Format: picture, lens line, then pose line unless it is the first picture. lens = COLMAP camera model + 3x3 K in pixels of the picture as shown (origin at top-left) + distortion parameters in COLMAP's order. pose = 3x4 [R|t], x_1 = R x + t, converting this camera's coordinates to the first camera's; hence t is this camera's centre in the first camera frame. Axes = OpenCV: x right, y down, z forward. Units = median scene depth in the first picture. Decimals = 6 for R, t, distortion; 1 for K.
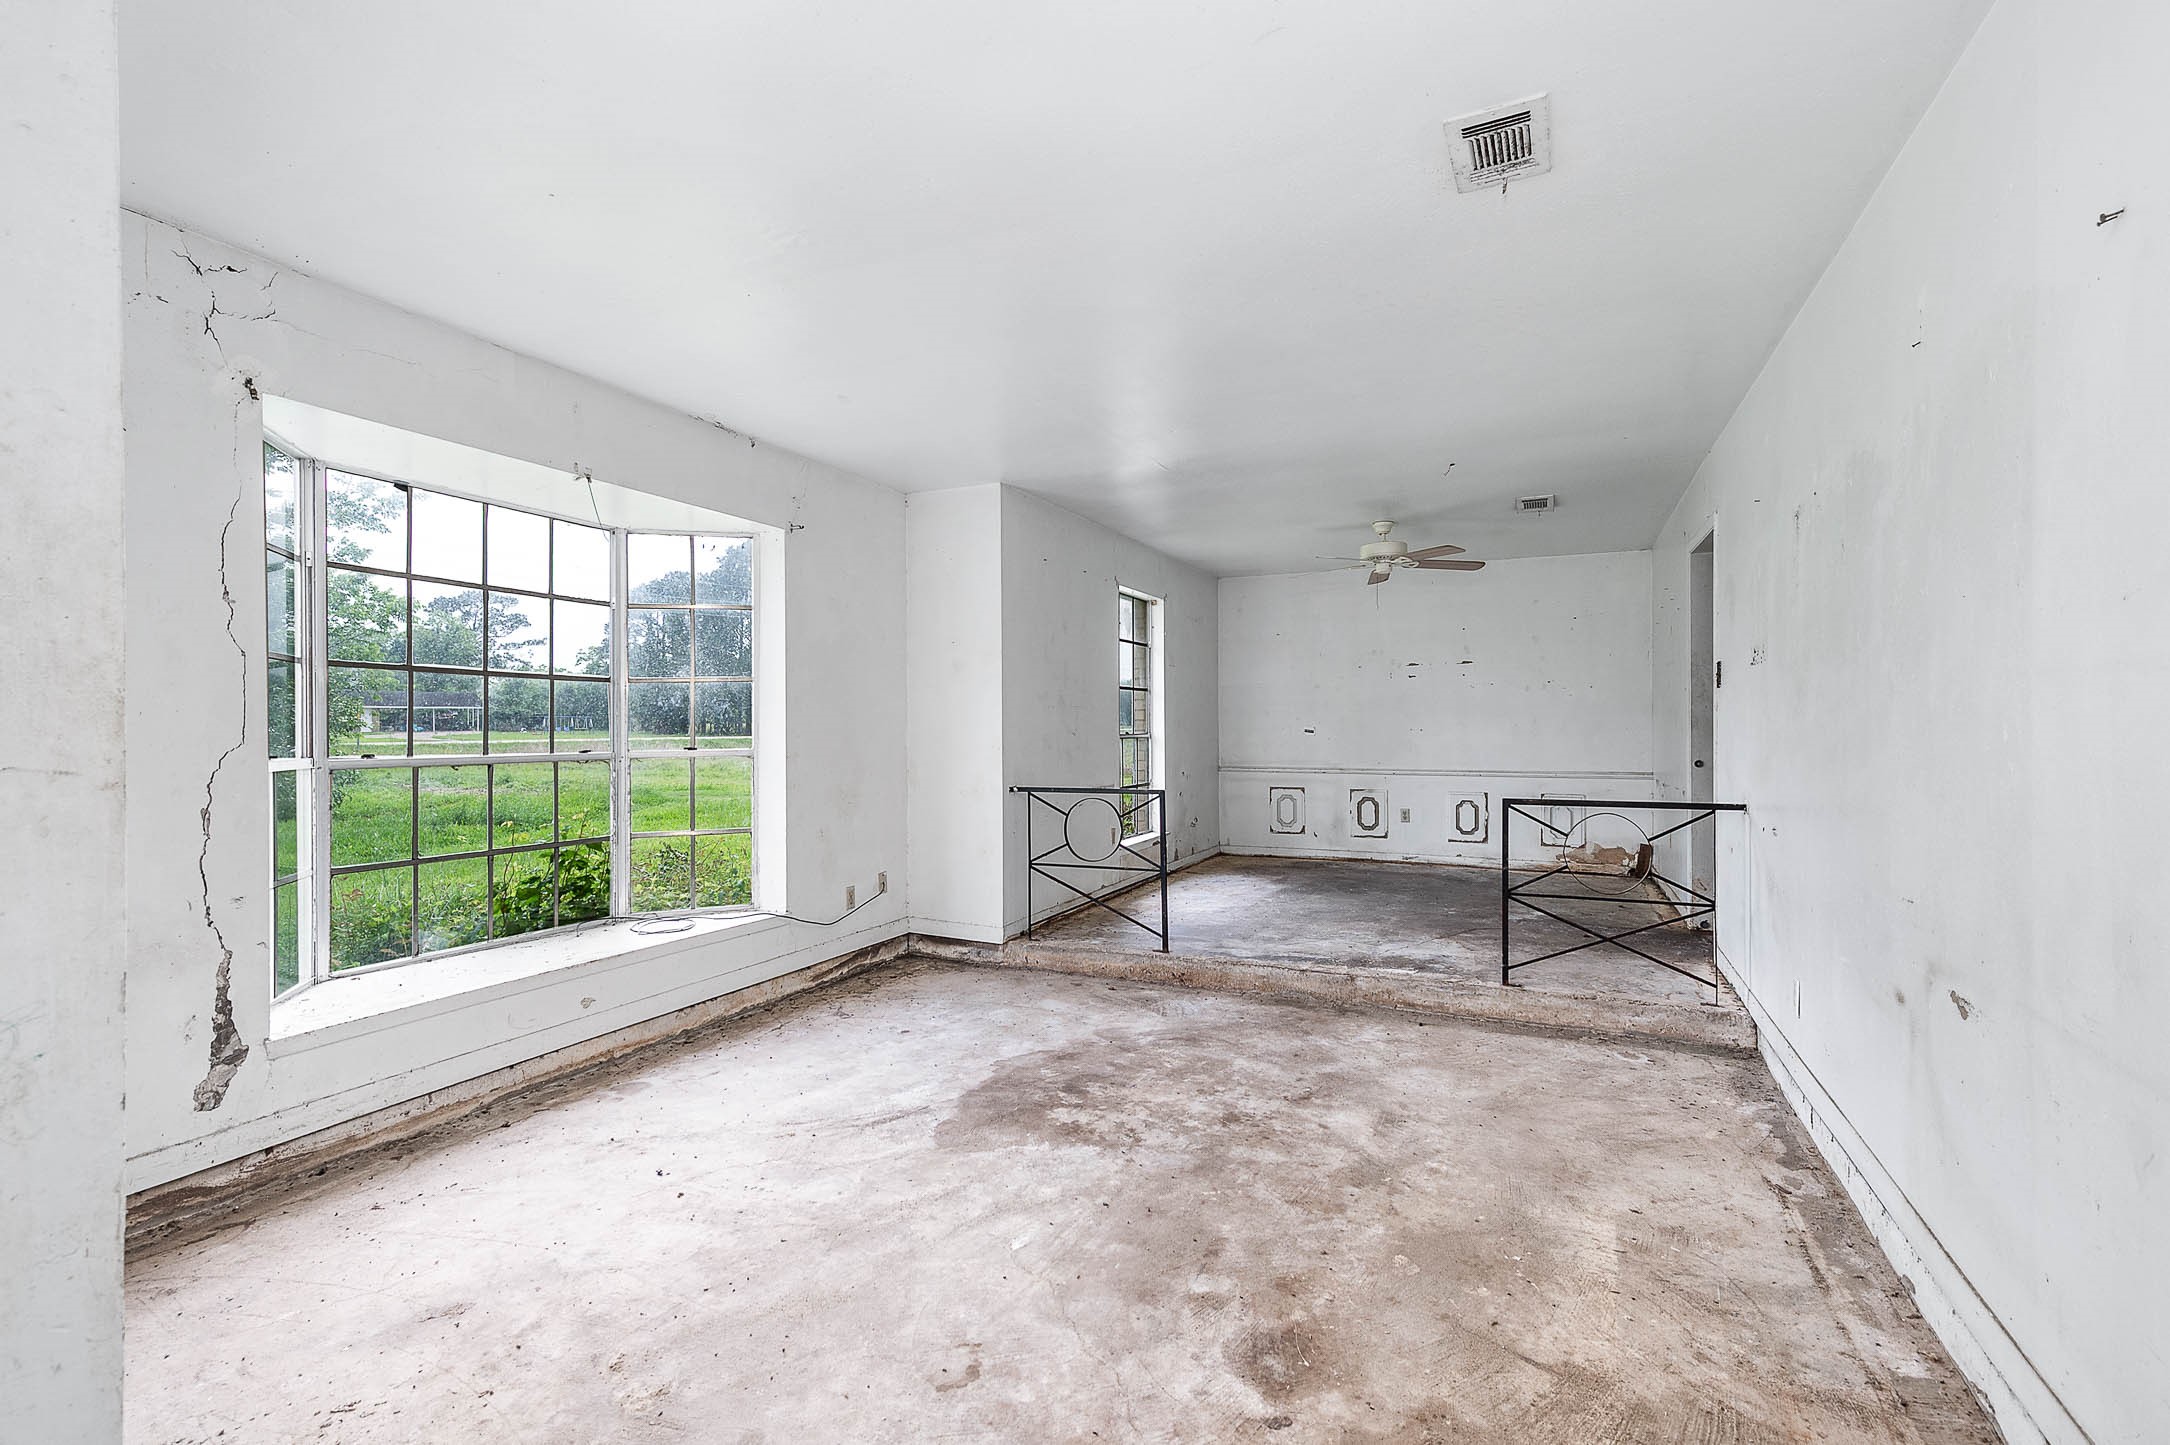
lens RADIAL K [[1014.9, 0, 1085.0], [0, 1014.9, 722.5], [0, 0, 1]] dist [0.001607, 0.000255]
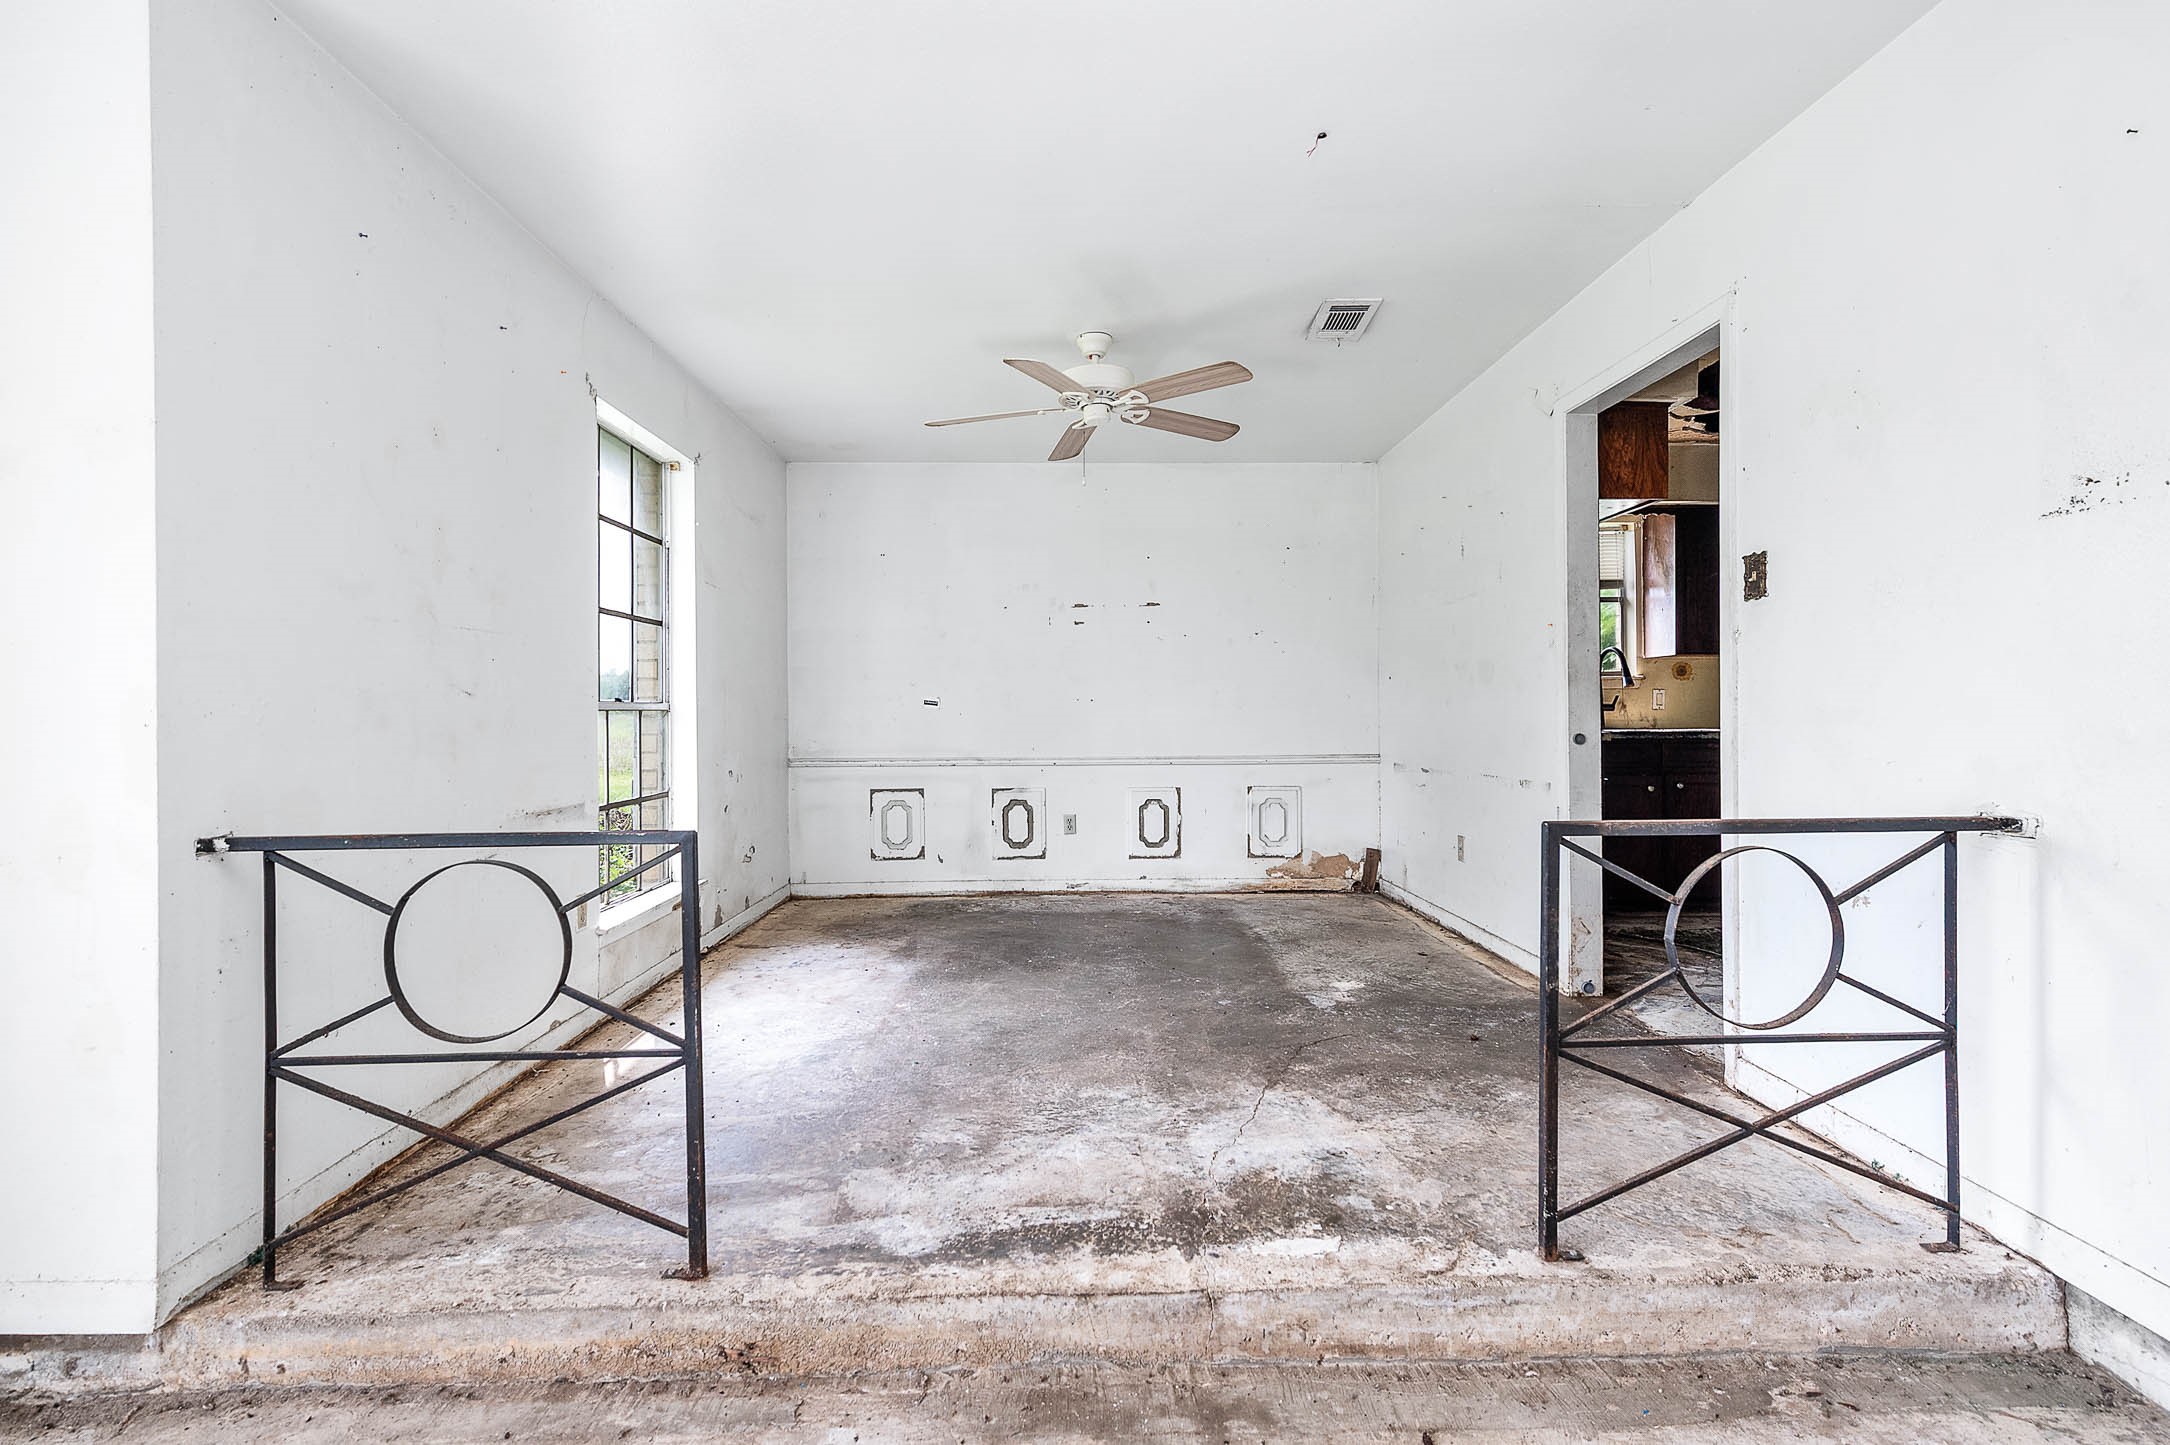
lens RADIAL K [[998.9, 0, 1087.5], [0, 998.9, 708.4], [0, 0, 1]] dist [0.002652, 0.000408]
pose [[0.900380, -0.001536, 0.435101, 0.033180], [0.003284, 0.999989, -0.003266, 0.016264], [-0.435092, 0.004370, 0.900376, 0.413991]]
